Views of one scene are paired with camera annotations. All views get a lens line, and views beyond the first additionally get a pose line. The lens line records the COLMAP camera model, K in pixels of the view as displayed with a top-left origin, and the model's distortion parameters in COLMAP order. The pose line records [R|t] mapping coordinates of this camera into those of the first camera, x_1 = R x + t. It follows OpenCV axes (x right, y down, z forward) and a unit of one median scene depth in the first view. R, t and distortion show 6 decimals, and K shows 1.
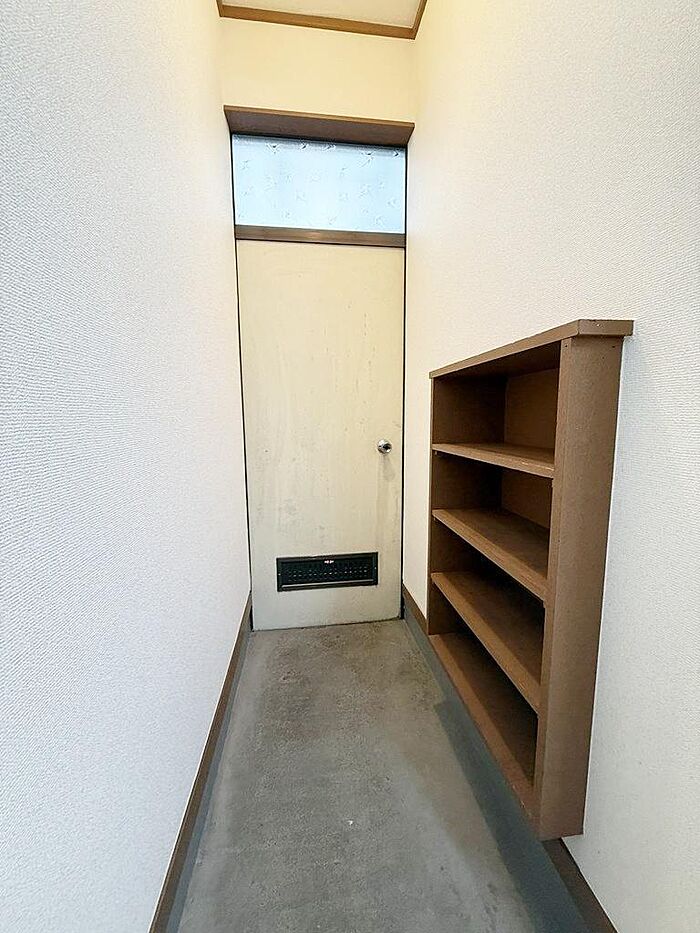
lens RADIAL K [[370.8, 0, 349.2], [0, 370.8, 463.1], [0, 0, 1]] dist [0.000627, 0.000270]
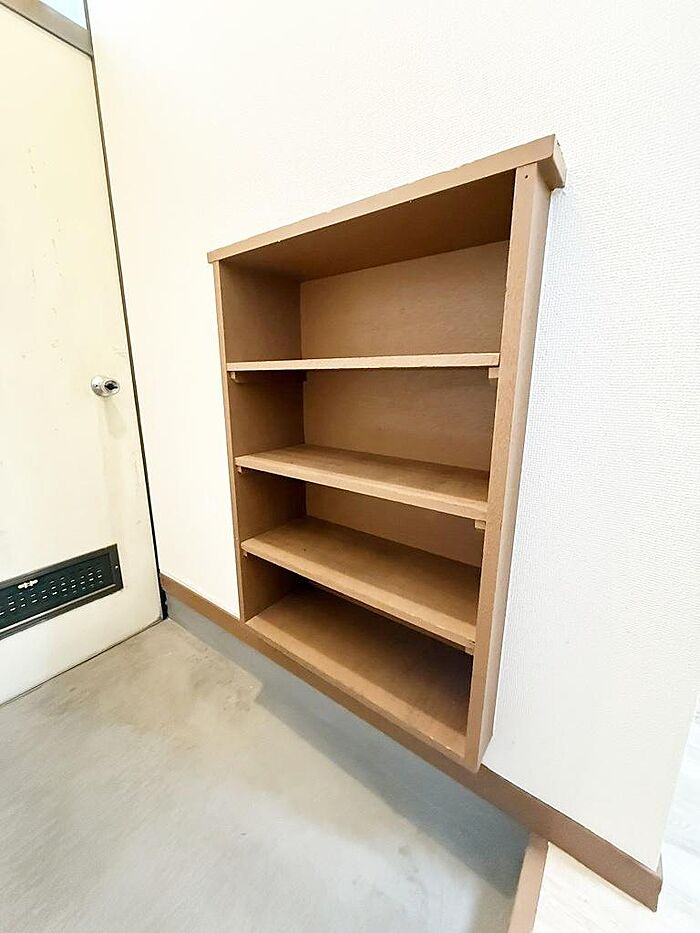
lens RADIAL K [[370.8, 0, 349.2], [0, 370.8, 463.1], [0, 0, 1]] dist [0.000627, 0.000270]
pose [[0.693713, -0.154103, 0.703573, -0.097558], [0.084402, 0.987506, 0.133073, 0.043995], [-0.715289, -0.032931, 0.698052, 0.252165]]
